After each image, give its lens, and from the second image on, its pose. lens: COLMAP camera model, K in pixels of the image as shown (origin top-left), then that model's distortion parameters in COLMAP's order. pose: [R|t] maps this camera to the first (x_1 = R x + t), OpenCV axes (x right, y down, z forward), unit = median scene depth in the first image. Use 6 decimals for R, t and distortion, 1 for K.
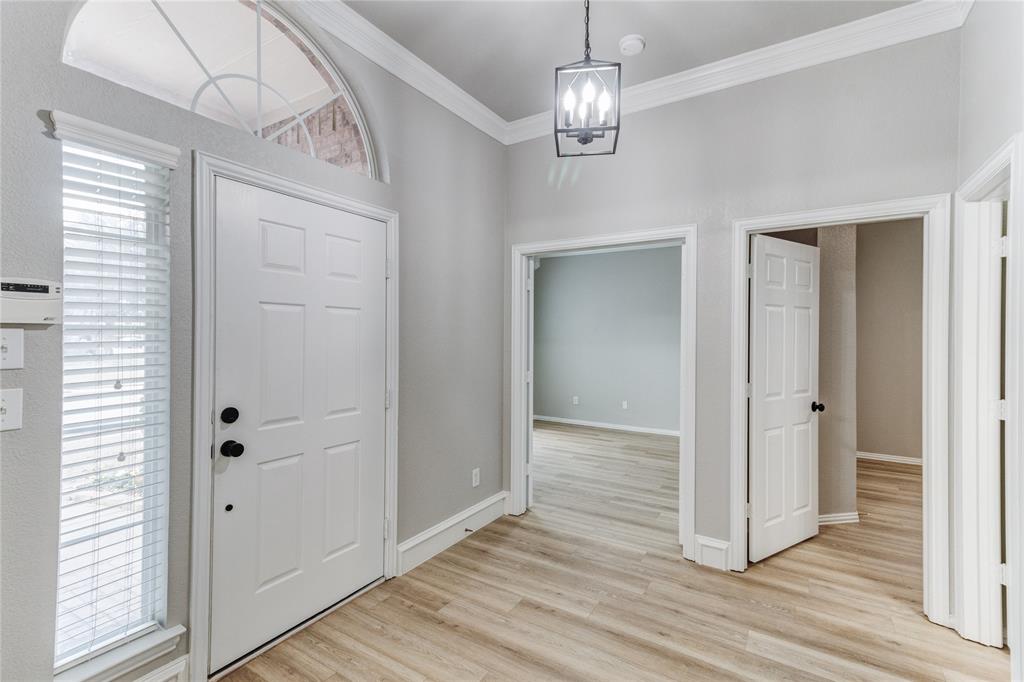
lens RADIAL K [[466.7, 0, 509.1], [0, 466.7, 337.6], [0, 0, 1]] dist [0.021389, 0.001480]
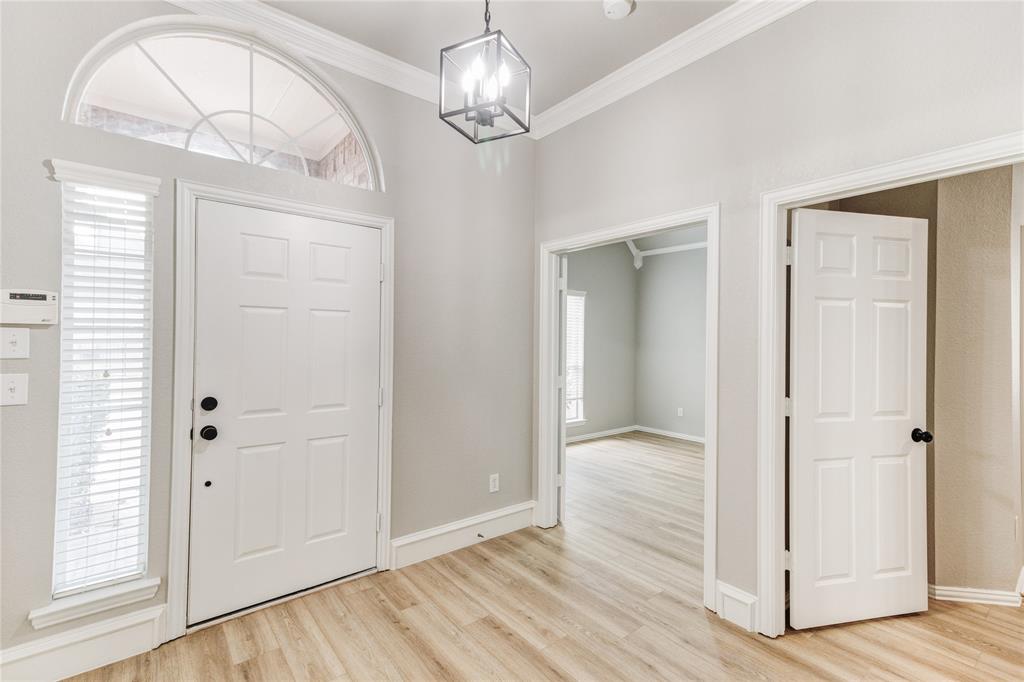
lens RADIAL K [[466.7, 0, 509.6], [0, 466.7, 337.9], [0, 0, 1]] dist [0.021389, 0.001480]
pose [[0.944007, 0.002582, -0.329914, 0.376429], [-0.006128, 0.999934, -0.009710, 0.007510], [0.329867, 0.011188, 0.943961, 0.114536]]
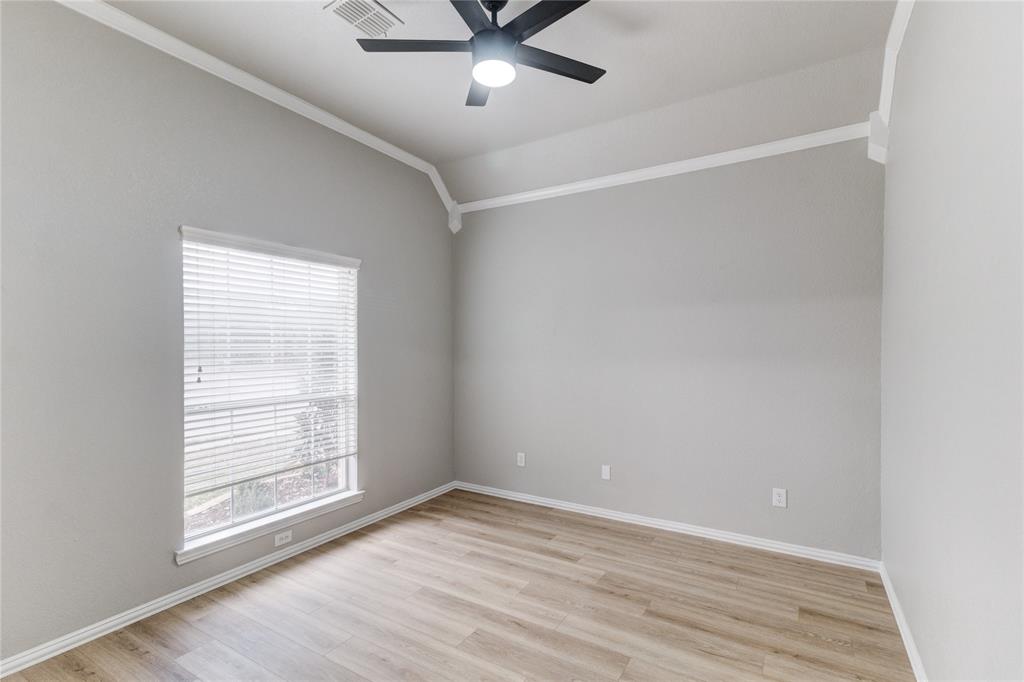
lens RADIAL K [[466.7, 0, 512.1], [0, 466.7, 338.4], [0, 0, 1]] dist [0.021389, 0.001480]
pose [[0.999691, -0.007593, 0.023687, 0.347228], [0.007888, 0.999892, -0.012395, -0.016571], [-0.023590, 0.012578, 0.999643, 1.248699]]
